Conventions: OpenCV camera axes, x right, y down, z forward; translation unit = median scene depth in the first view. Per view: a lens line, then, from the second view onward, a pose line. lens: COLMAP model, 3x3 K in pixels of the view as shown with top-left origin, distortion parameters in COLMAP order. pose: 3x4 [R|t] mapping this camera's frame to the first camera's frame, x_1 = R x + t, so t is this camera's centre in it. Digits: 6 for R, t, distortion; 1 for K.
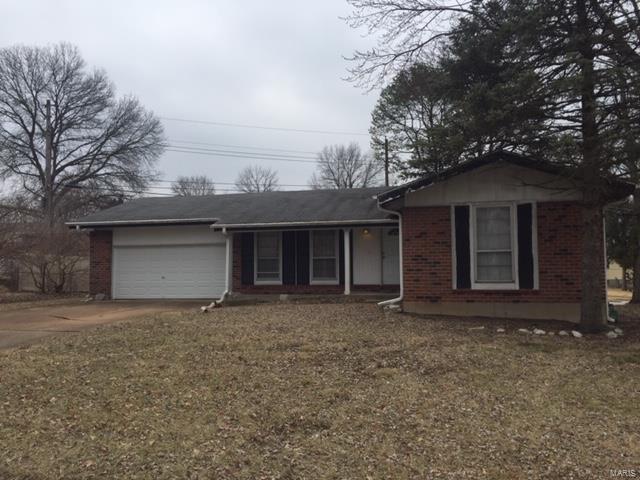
lens RADIAL K [[546.5, 0, 320.0], [0, 546.5, 240.0], [0, 0, 1]] dist [0.082764, -0.110361]
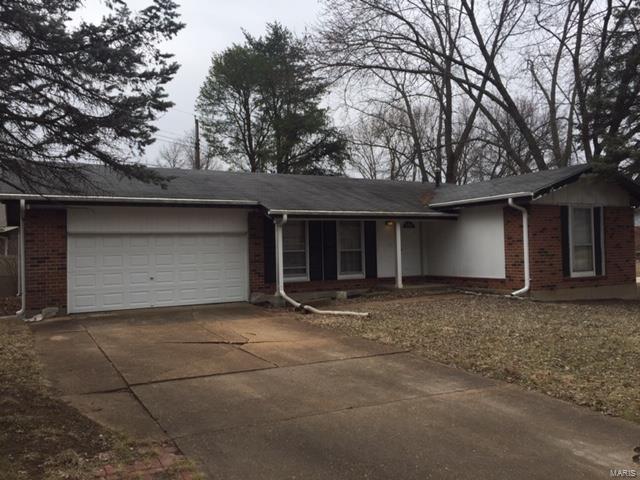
lens RADIAL K [[546.5, 0, 320.0], [0, 546.5, 240.0], [0, 0, 1]] dist [0.082764, -0.110361]
pose [[0.743161, 0.008077, 0.669063, -0.682971], [-0.021399, 0.999703, 0.011700, 0.005559], [-0.668770, -0.023012, 0.743113, 0.358531]]
